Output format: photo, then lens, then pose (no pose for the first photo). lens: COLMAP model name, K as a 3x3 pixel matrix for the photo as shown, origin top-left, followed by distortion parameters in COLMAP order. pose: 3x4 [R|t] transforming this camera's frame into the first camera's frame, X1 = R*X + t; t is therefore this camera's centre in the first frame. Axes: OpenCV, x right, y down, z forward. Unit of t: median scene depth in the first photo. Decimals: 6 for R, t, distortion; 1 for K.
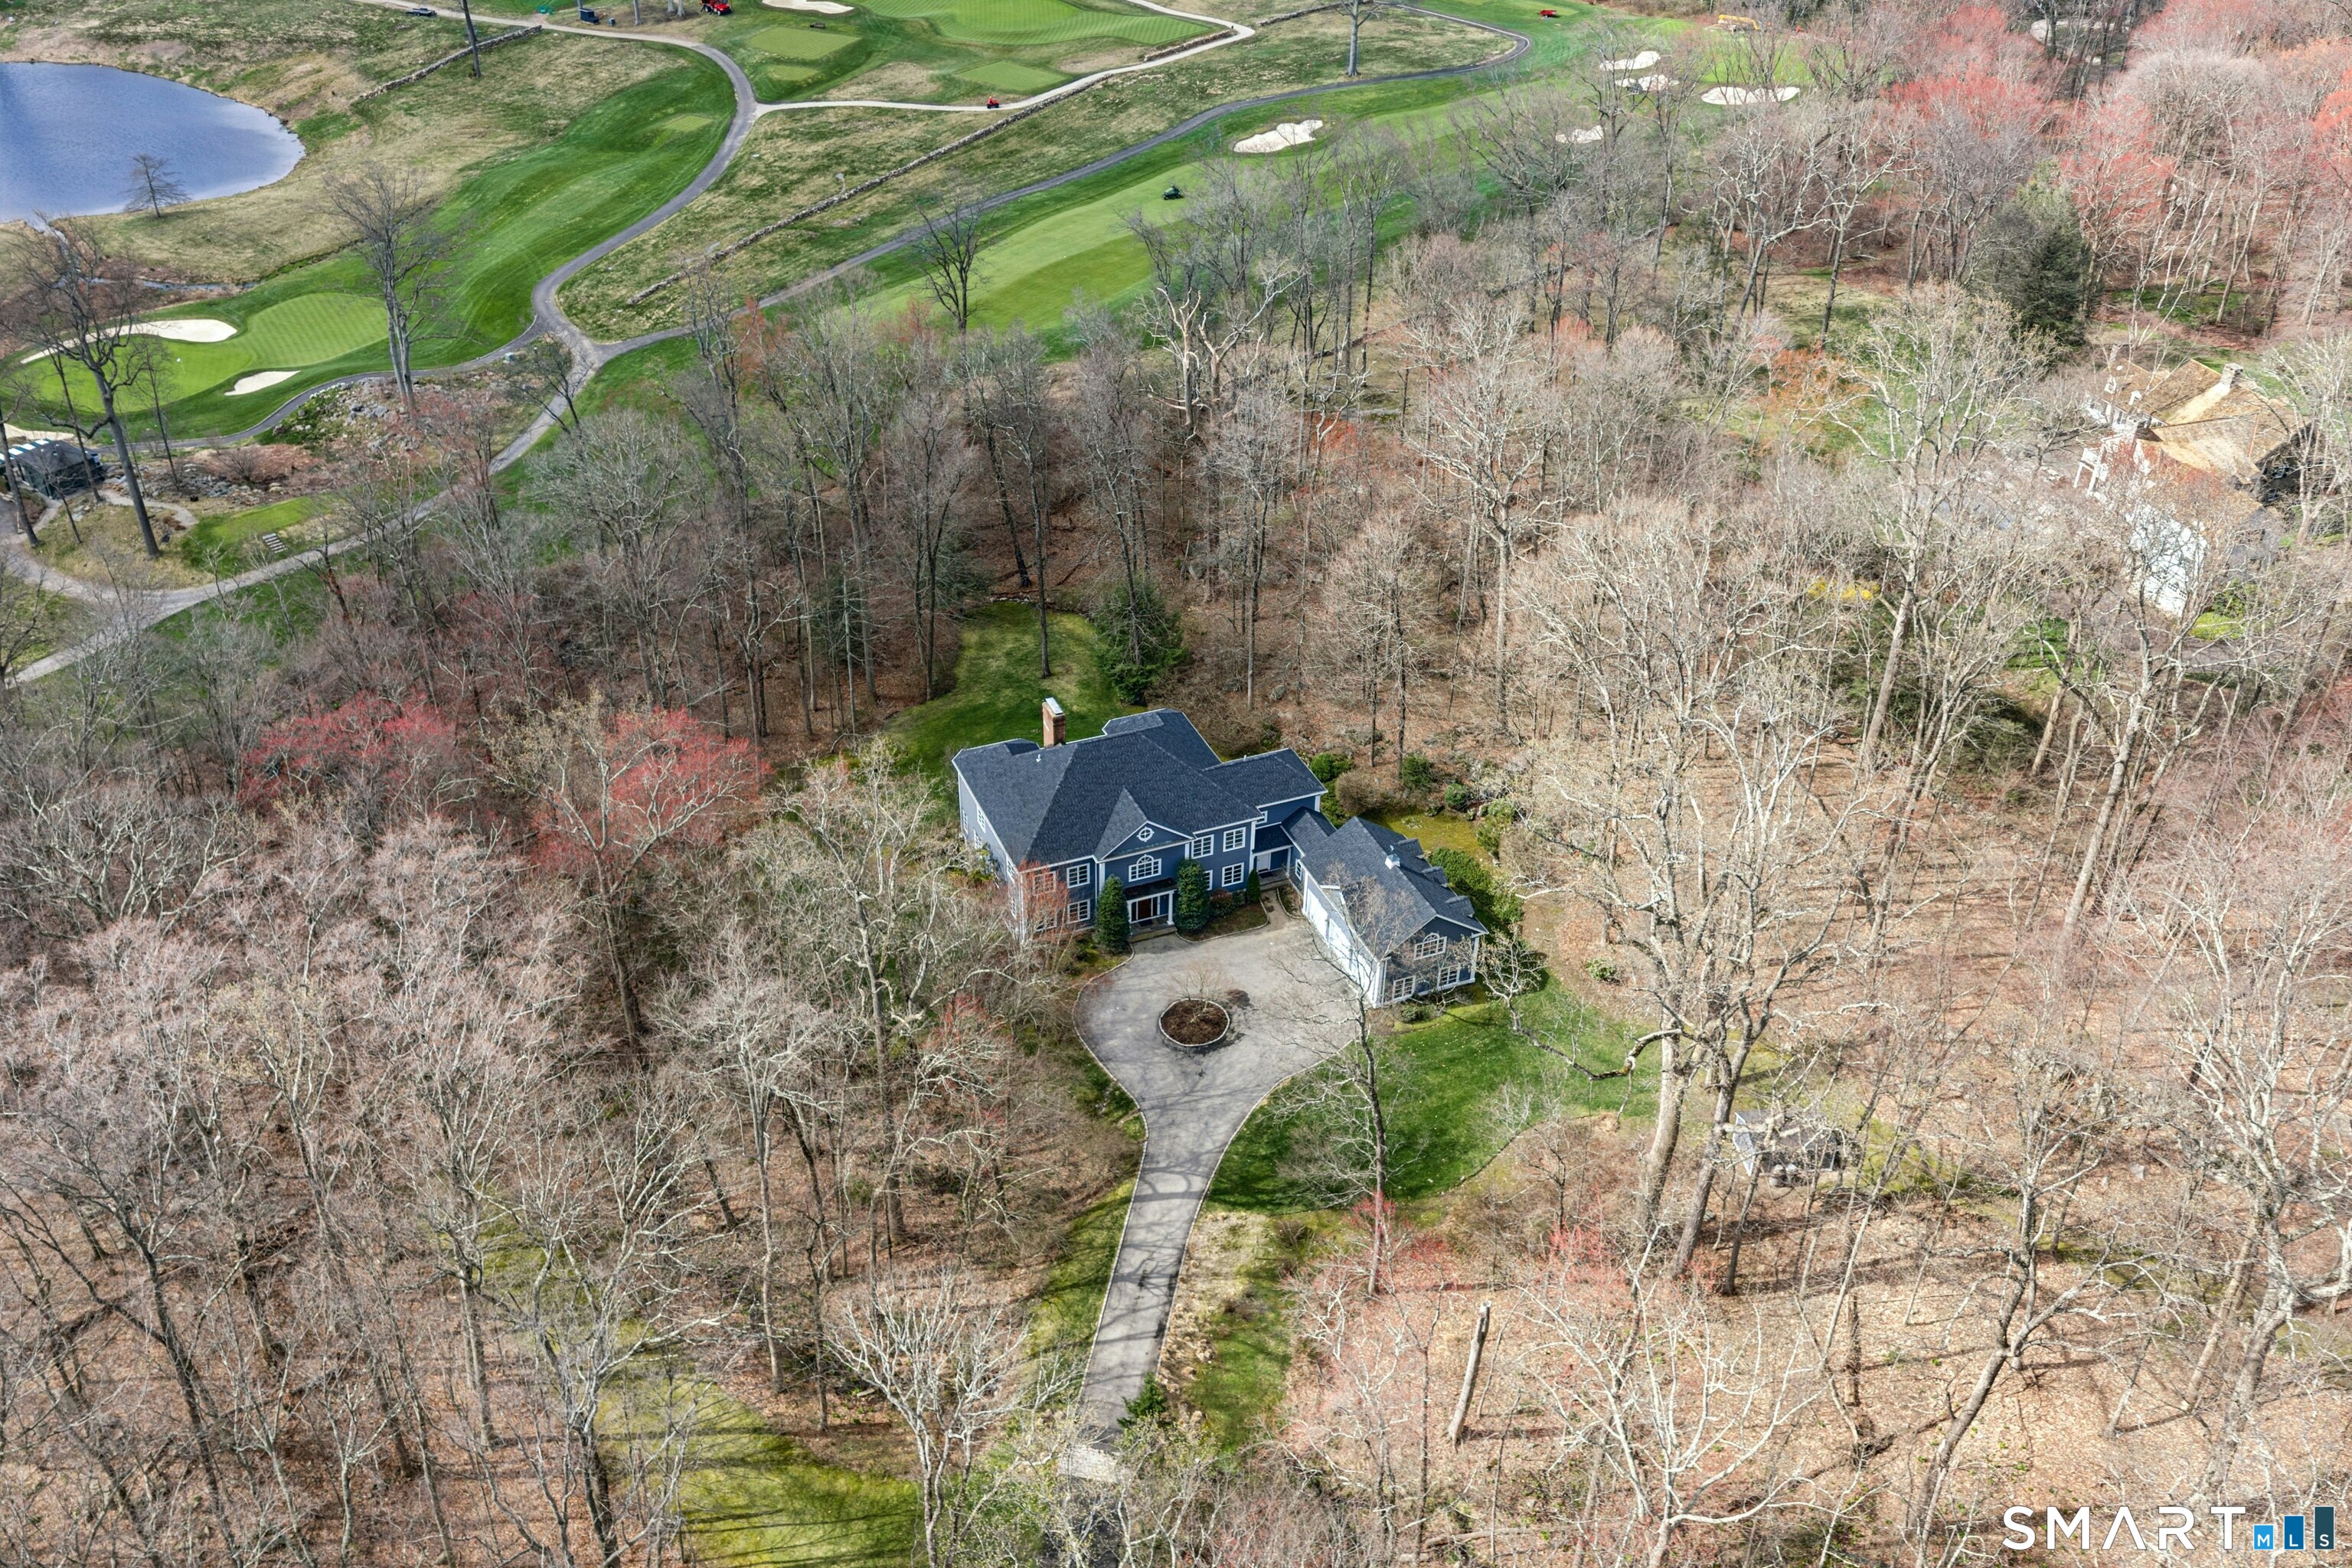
lens RADIAL K [[2028.2, 0, 1184.1], [0, 2028.2, 720.1], [0, 0, 1]] dist [-0.006657, -0.006340]
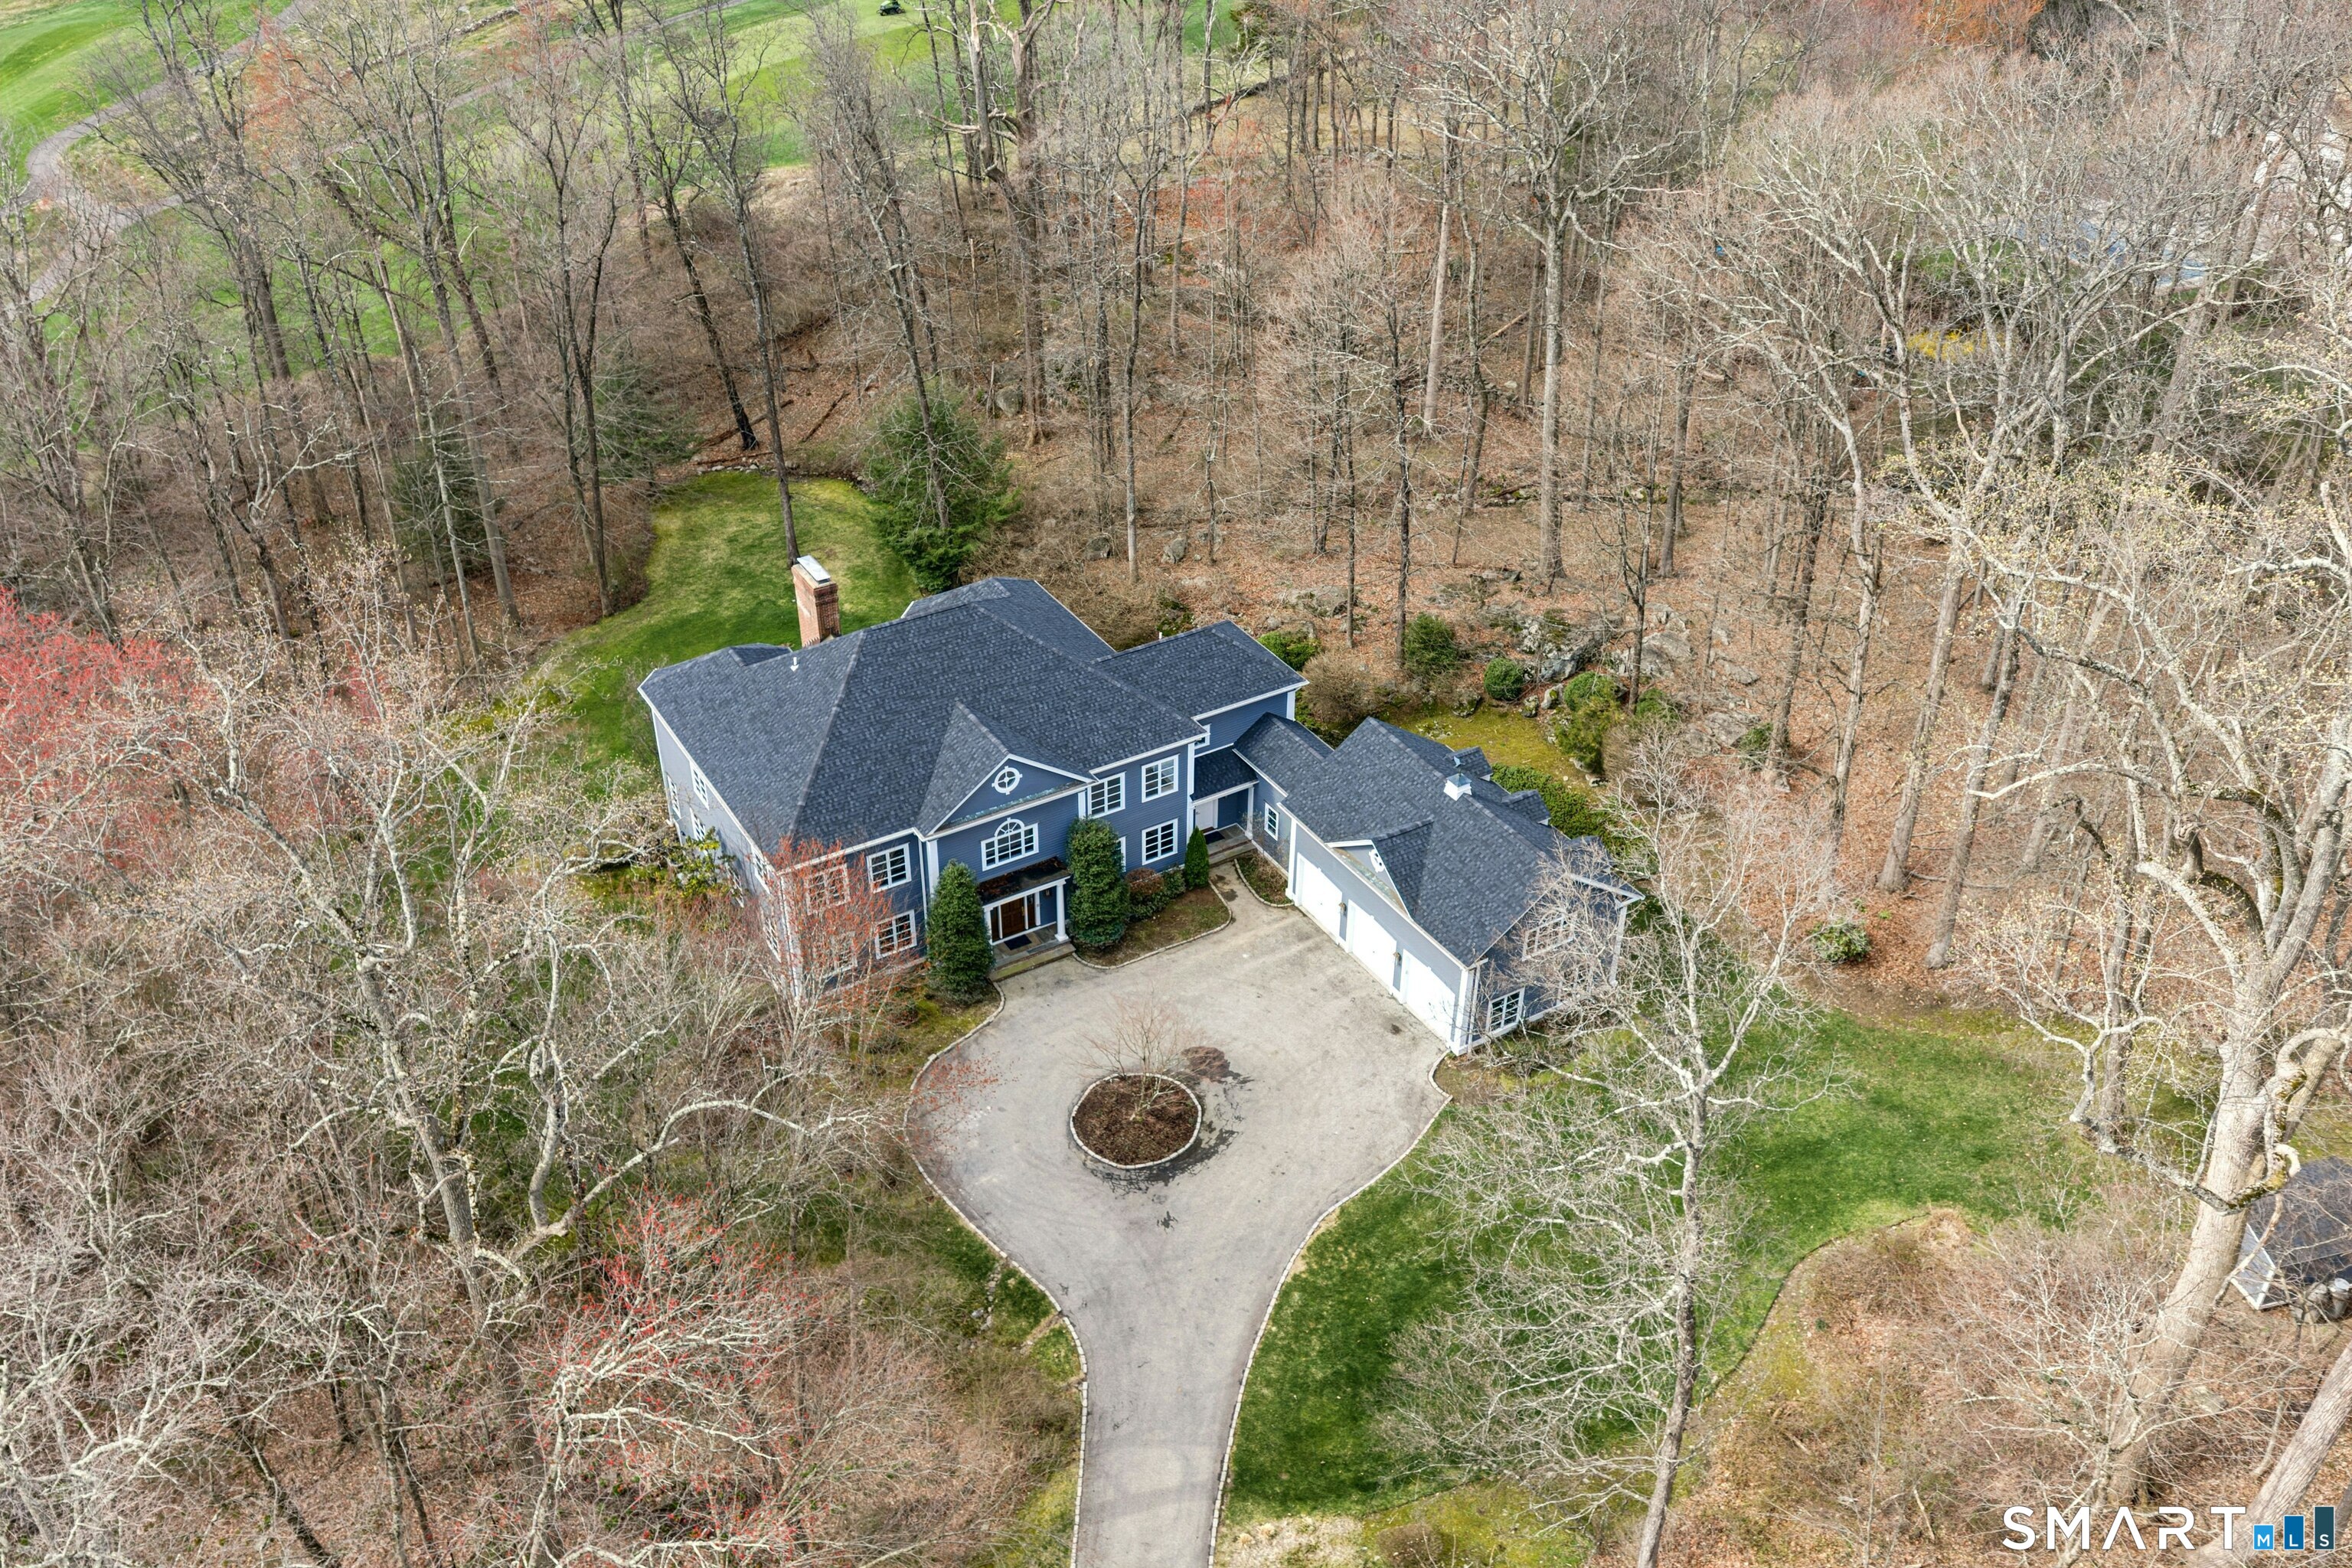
lens RADIAL K [[2028.2, 0, 1184.1], [0, 2028.2, 720.1], [0, 0, 1]] dist [-0.006657, -0.006340]
pose [[0.988671, -0.089942, 0.120170, -0.034795], [0.089813, 0.995937, 0.006499, 0.039567], [-0.120267, 0.004367, 0.992732, 0.439406]]
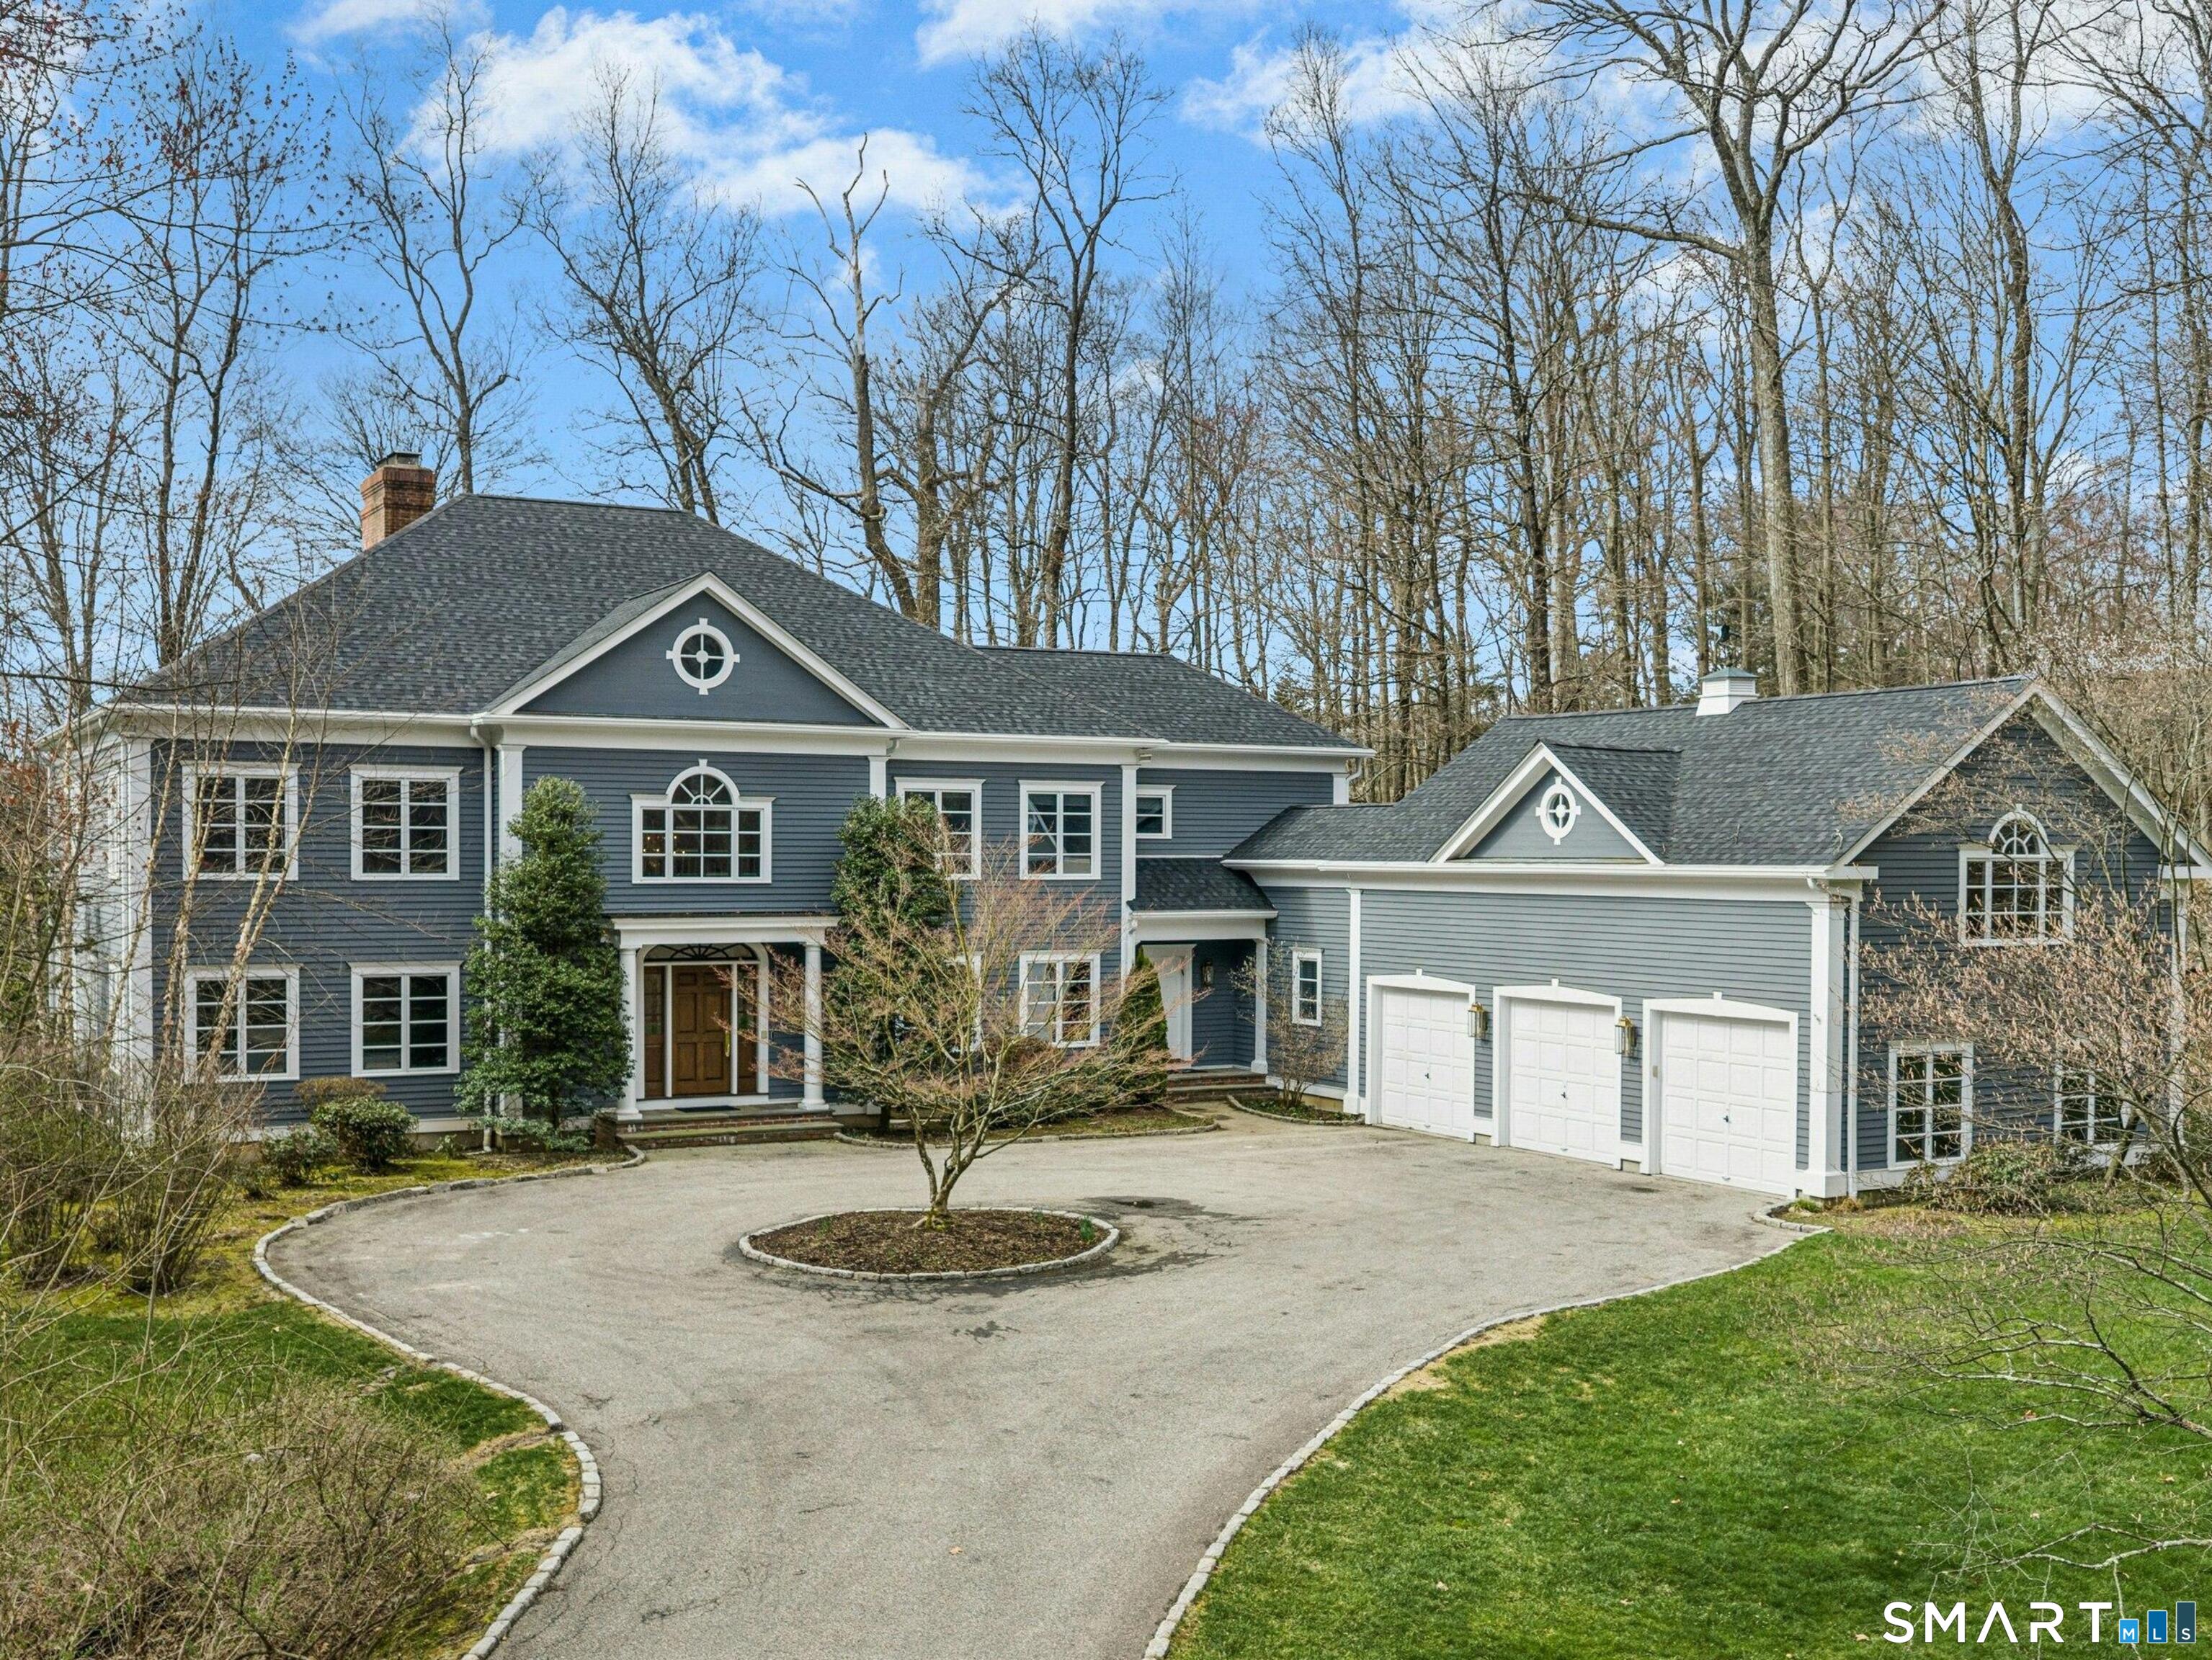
lens RADIAL K [[2332.2, 0, 1106.0], [0, 2332.2, 830.0], [0, 0, 1]] dist [0.015351, 0.004335]
pose [[0.994233, -0.016054, 0.106030, -0.001016], [0.070350, 0.843887, -0.531889, 0.218140], [-0.080939, 0.536281, 0.840150, 0.748890]]
